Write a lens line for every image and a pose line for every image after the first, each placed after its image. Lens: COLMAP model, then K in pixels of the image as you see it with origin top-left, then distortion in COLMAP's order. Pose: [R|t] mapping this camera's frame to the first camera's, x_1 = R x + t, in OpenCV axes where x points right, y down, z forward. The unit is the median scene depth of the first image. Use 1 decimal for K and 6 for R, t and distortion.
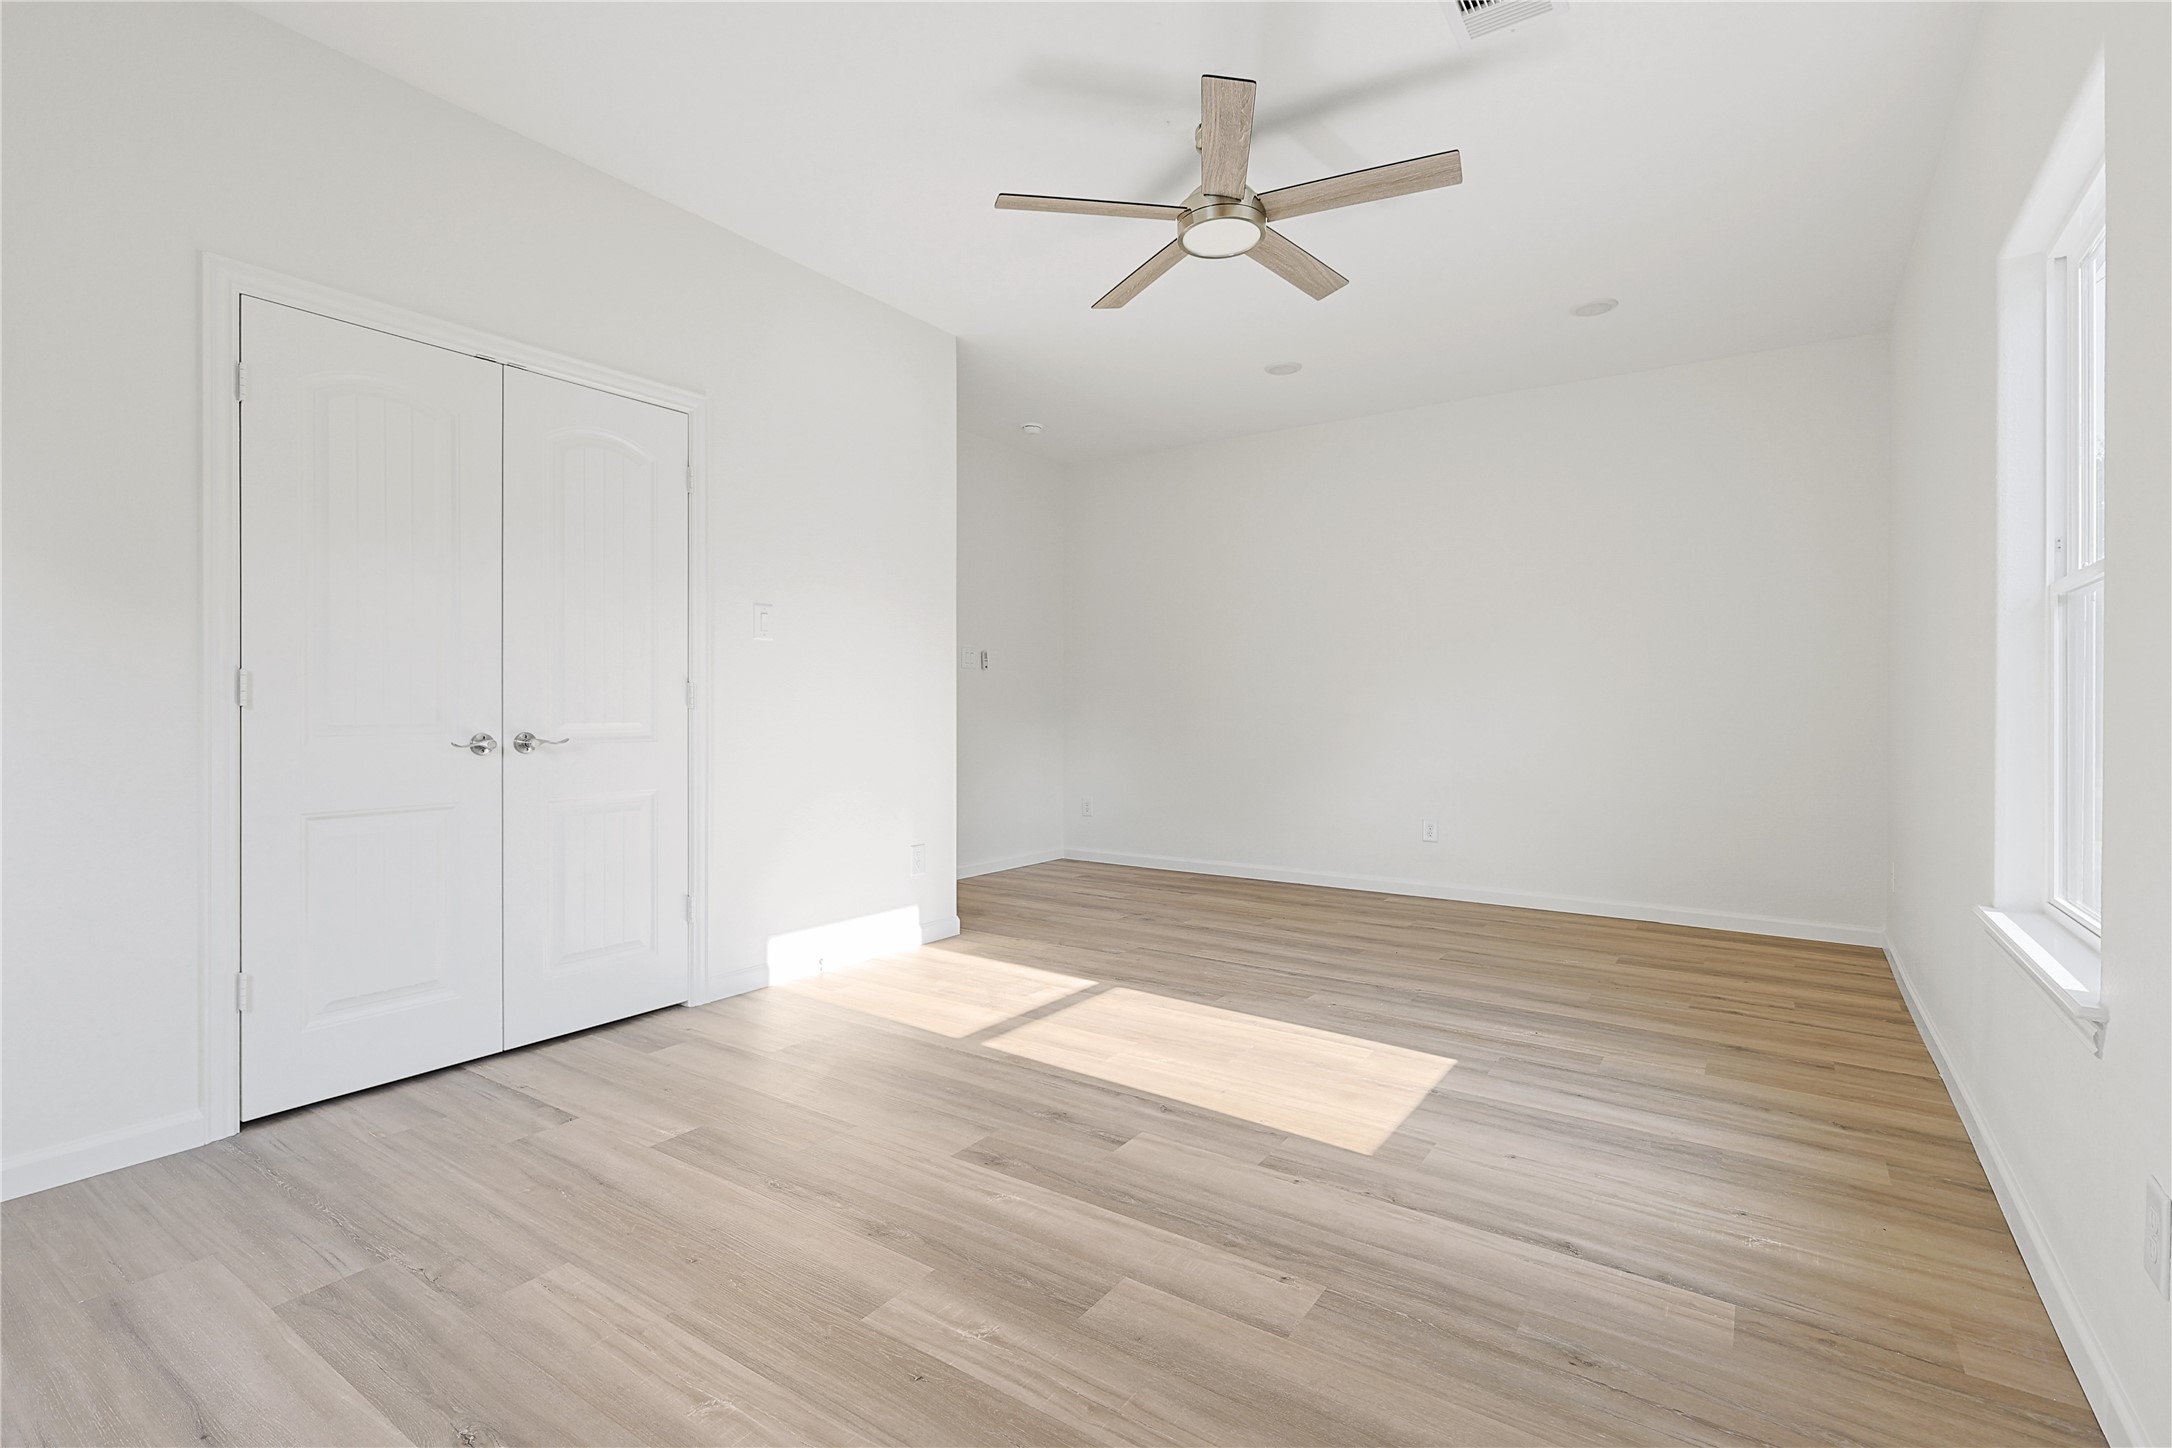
lens RADIAL K [[1006.0, 0, 1089.1], [0, 1006.0, 702.3], [0, 0, 1]] dist [0.003526, -0.000511]
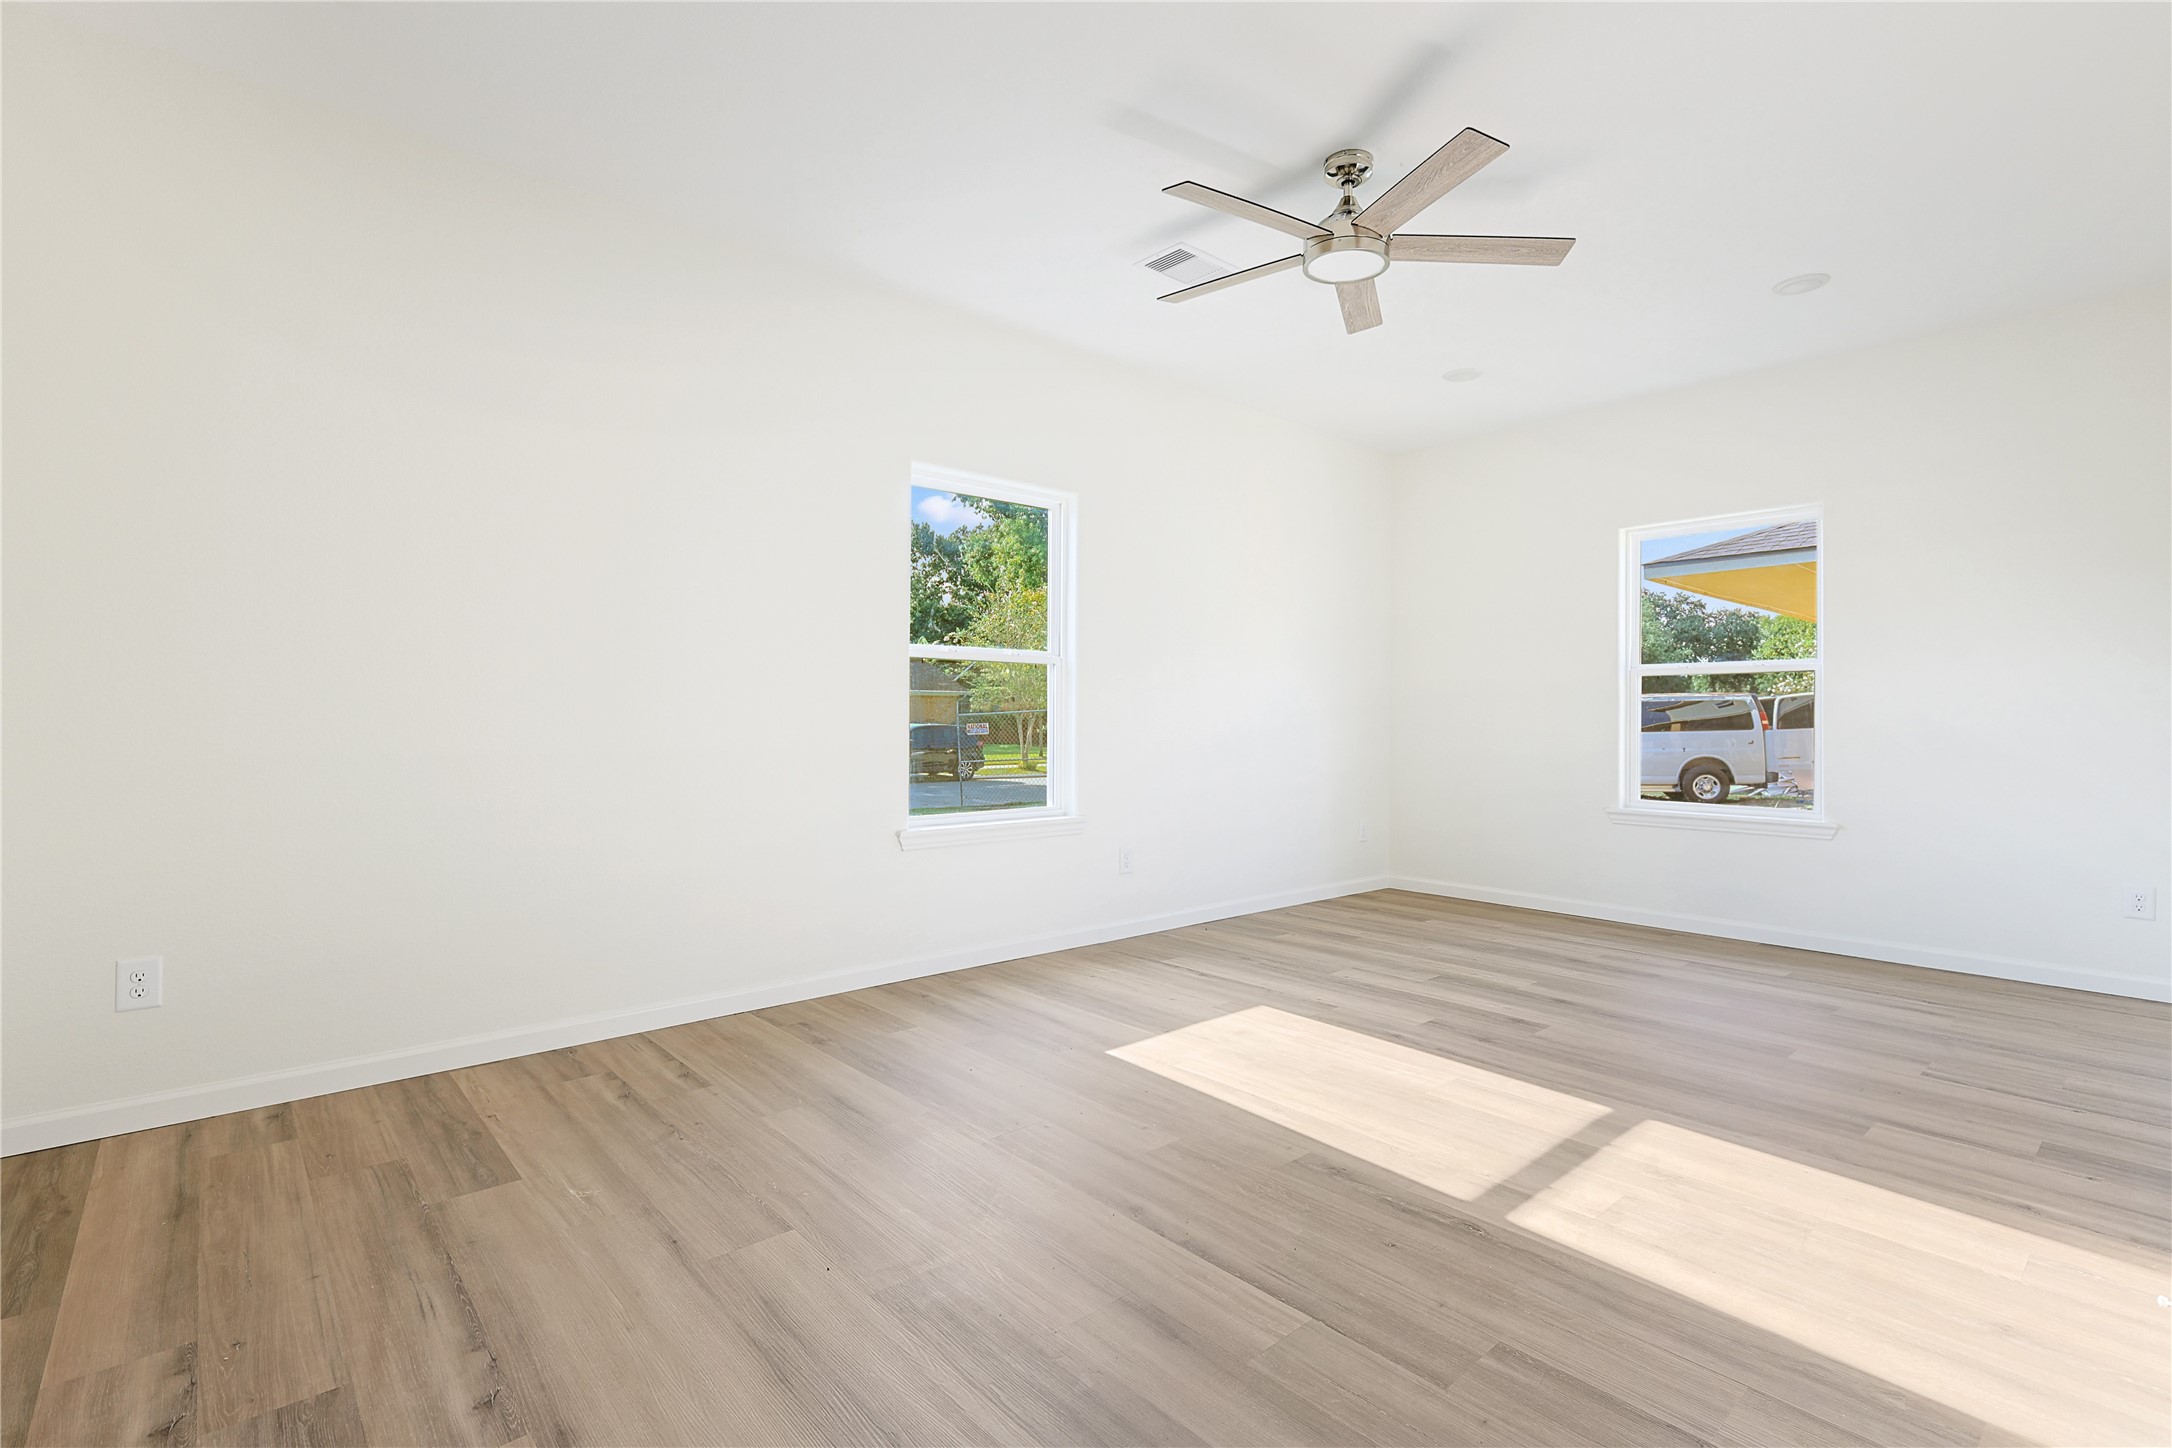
lens RADIAL K [[1006.0, 0, 1089.1], [0, 1006.0, 702.3], [0, 0, 1]] dist [0.003526, -0.000511]
pose [[-0.970308, -0.004595, 0.241830, 0.142573], [-0.010262, 0.999701, -0.022181, 0.014053], [-0.241656, -0.024004, -0.970065, 2.252768]]
